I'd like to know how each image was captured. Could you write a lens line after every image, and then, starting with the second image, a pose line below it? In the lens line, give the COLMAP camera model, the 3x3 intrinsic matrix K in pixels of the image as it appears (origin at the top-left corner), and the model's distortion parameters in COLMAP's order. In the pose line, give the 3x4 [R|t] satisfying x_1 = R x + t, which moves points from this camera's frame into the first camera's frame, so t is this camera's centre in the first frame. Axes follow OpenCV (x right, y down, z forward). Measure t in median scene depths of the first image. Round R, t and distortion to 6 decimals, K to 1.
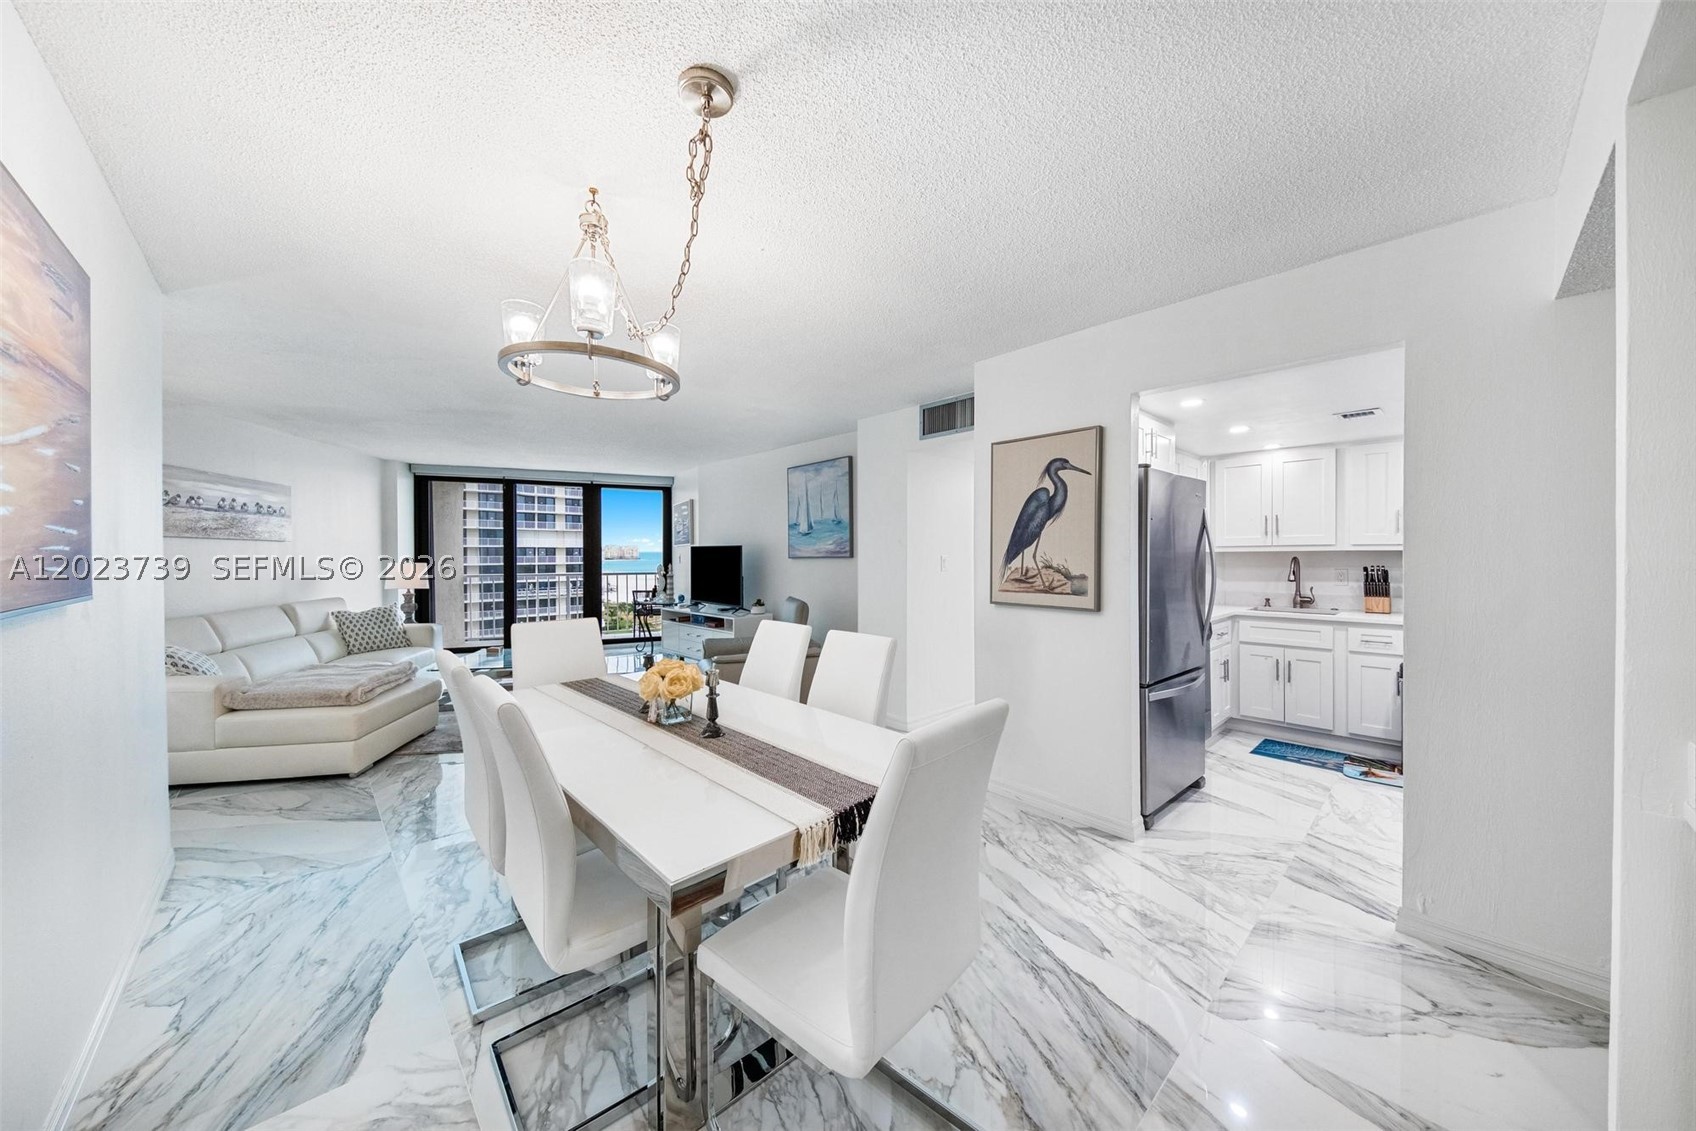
lens RADIAL K [[612.4, 0, 871.8], [0, 612.4, 554.2], [0, 0, 1]] dist [-0.001481, 0.000173]
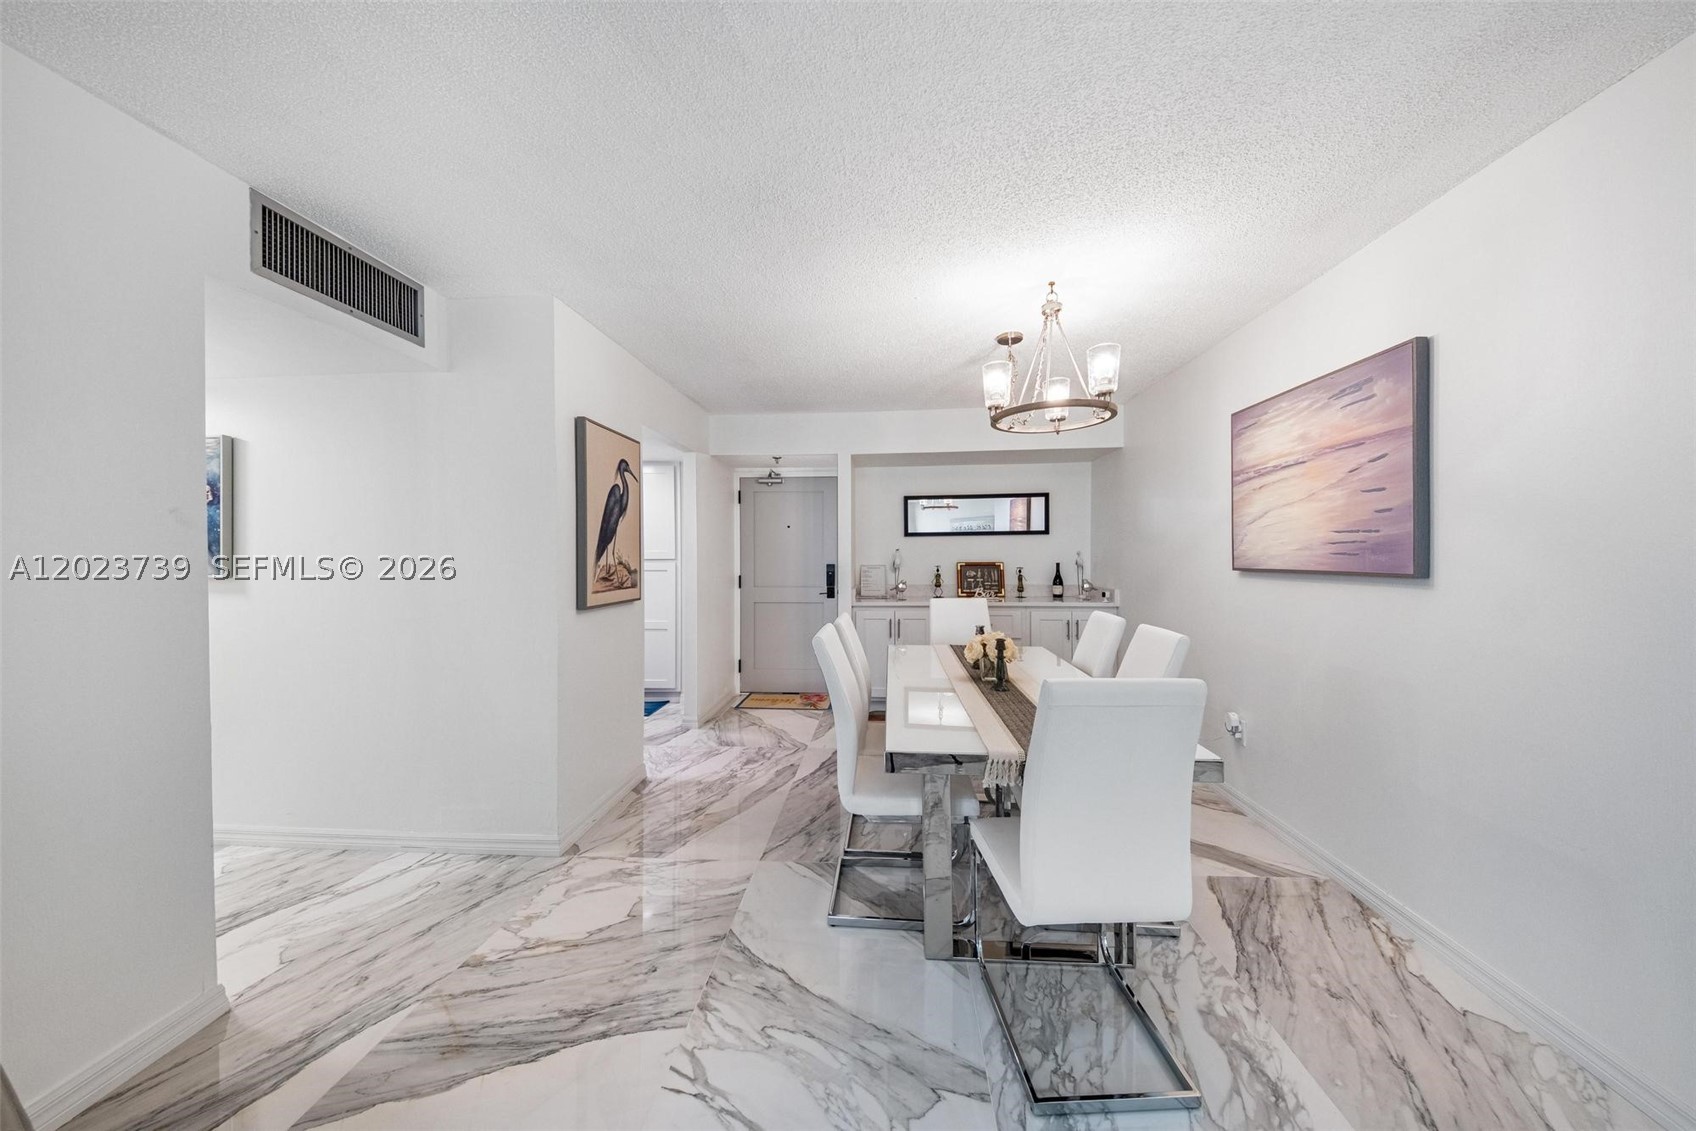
lens RADIAL K [[579.3, 0, 834.1], [0, 579.3, 574.1], [0, 0, 1]] dist [0.000661, -0.001981]
pose [[-0.648500, -0.020174, 0.760947, -0.429816], [0.005117, 0.999511, 0.030860, 0.007104], [-0.761198, 0.023907, -0.648079, 0.853355]]
